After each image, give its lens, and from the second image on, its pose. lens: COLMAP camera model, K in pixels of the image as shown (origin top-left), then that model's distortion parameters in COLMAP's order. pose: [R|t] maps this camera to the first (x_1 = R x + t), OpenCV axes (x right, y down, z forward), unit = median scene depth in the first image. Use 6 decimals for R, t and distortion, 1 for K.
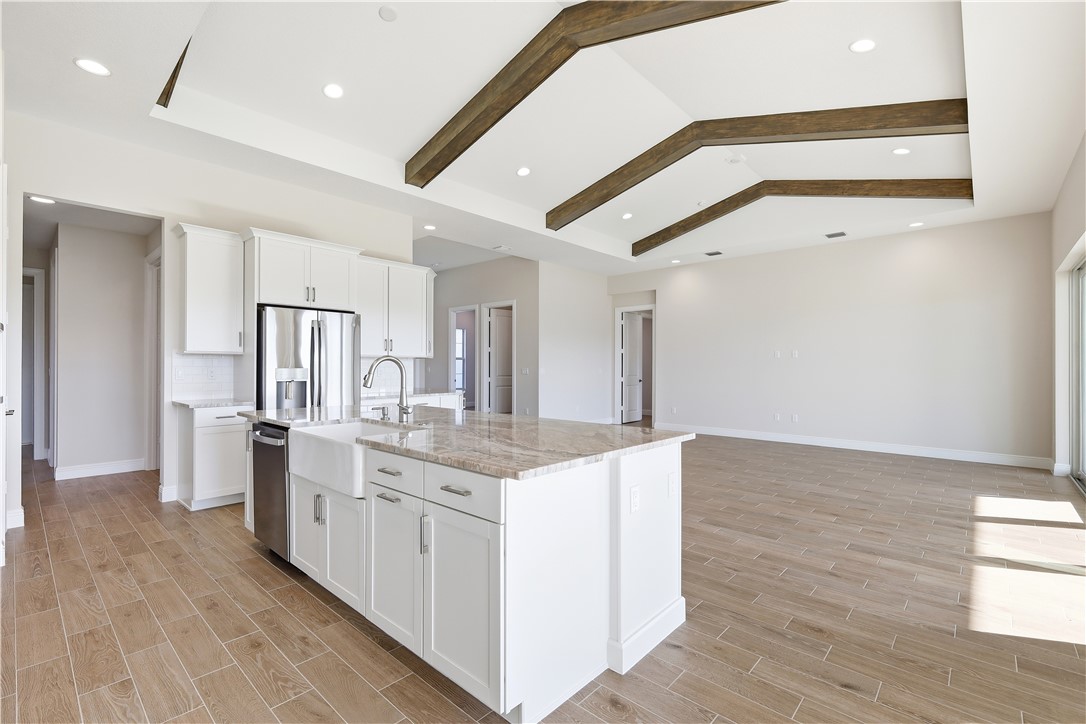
lens RADIAL K [[477.7, 0, 542.7], [0, 477.7, 359.3], [0, 0, 1]] dist [0.003174, 0.000141]
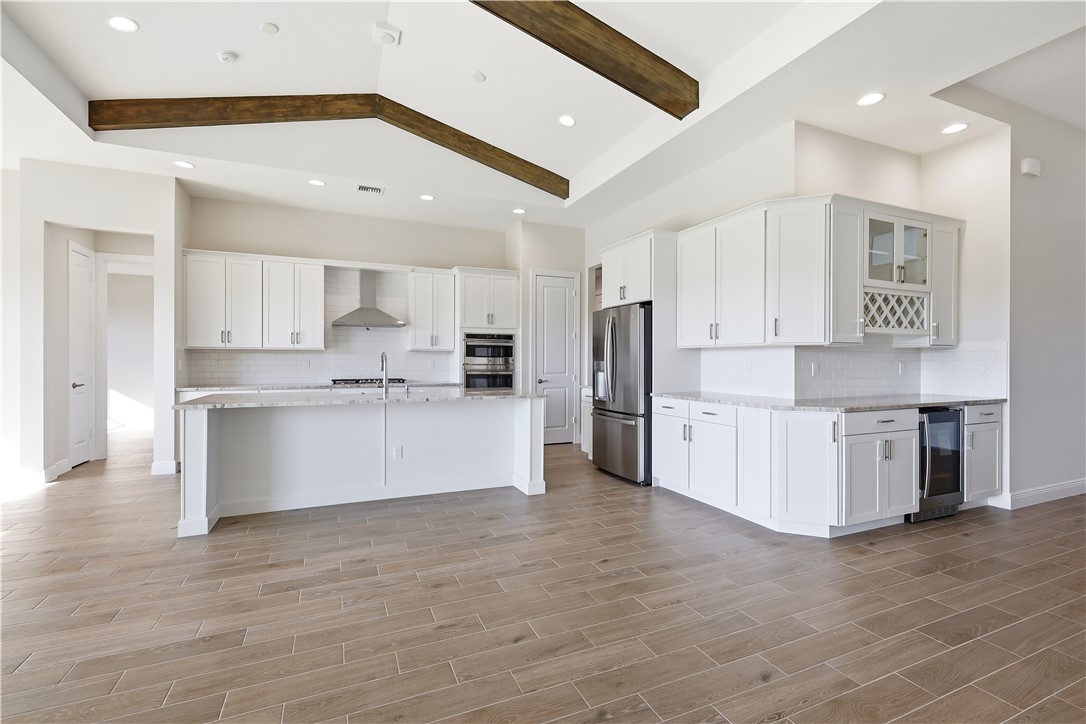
lens RADIAL K [[477.7, 0, 542.7], [0, 477.7, 359.3], [0, 0, 1]] dist [0.003174, 0.000141]
pose [[-0.396952, 0.001805, -0.917838, 0.672108], [0.005861, 0.999983, -0.000568, 0.021339], [0.917821, -0.005605, -0.396956, 1.470841]]
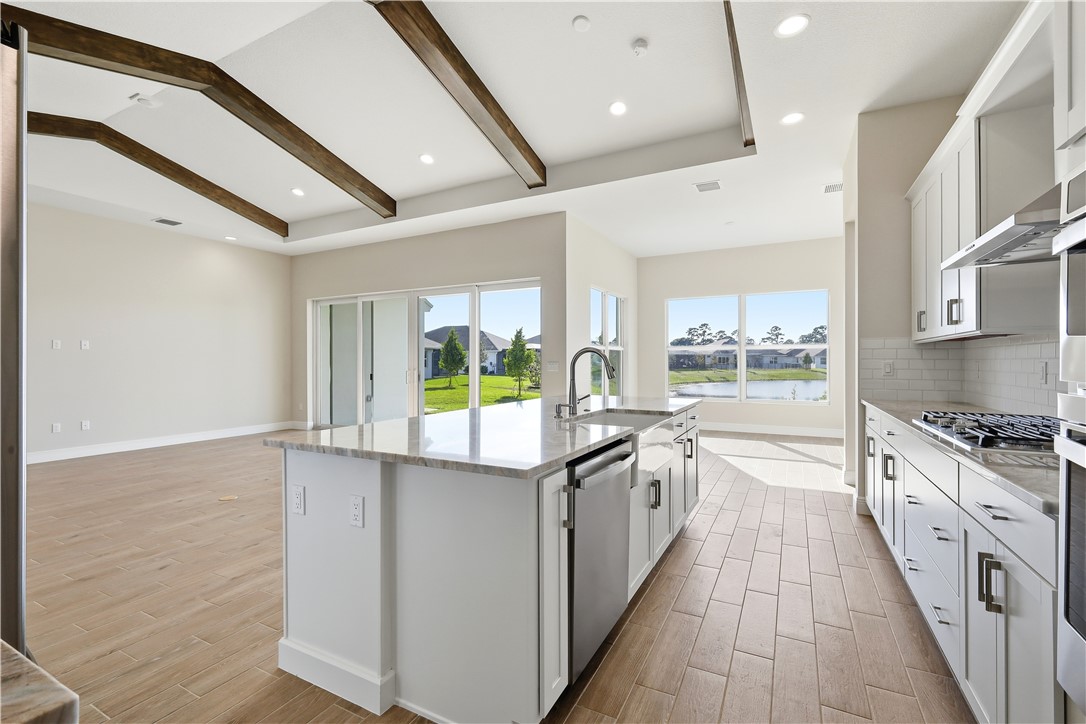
lens RADIAL K [[477.7, 0, 542.7], [0, 477.7, 359.3], [0, 0, 1]] dist [0.003174, 0.000141]
pose [[-0.263928, 0.002299, 0.964540, -0.870324], [-0.007677, 0.999960, -0.004484, 0.020226], [-0.964512, -0.008588, -0.263899, 0.913020]]
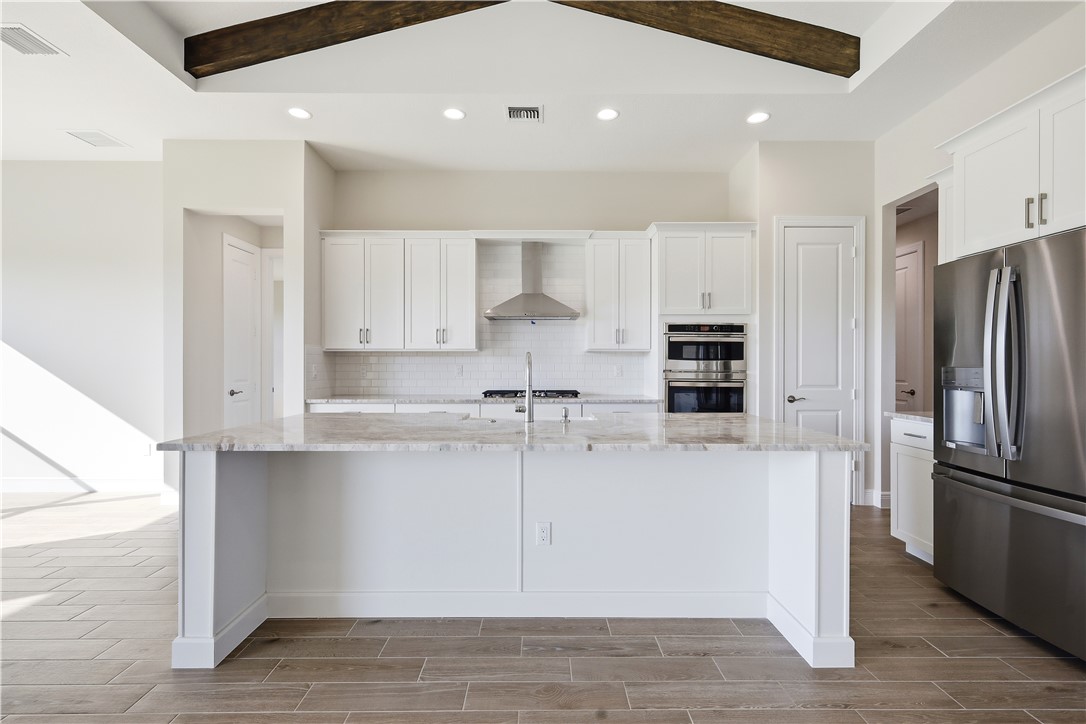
lens RADIAL K [[483.8, 0, 544.8], [0, 483.8, 363.9], [0, 0, 1]] dist [0.001338, 0.000060]
pose [[-0.725951, 0.002852, -0.687741, 0.228022], [0.006300, 0.999977, -0.002504, 0.020529], [0.687718, -0.006151, -0.725952, 1.181859]]
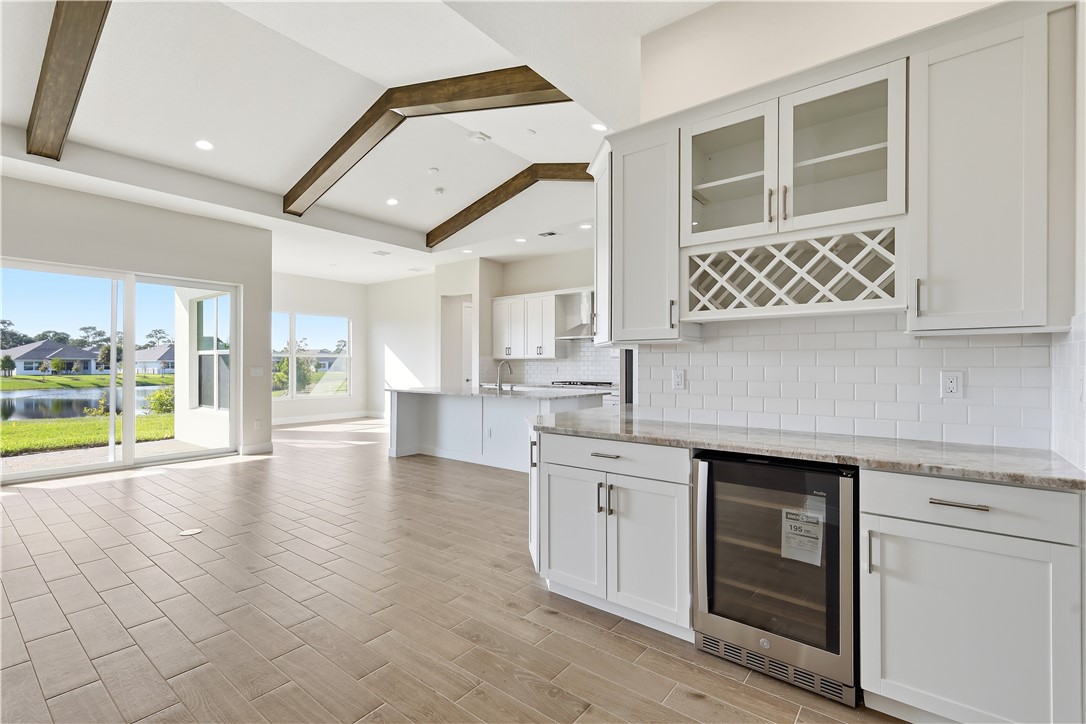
lens RADIAL K [[483.8, 0, 544.8], [0, 483.8, 363.9], [0, 0, 1]] dist [0.001338, 0.000060]
pose [[-0.995854, -0.000660, -0.090961, -0.216126], [0.000356, 0.999938, -0.011154, 0.030568], [0.090963, -0.011140, -0.995792, 2.256422]]
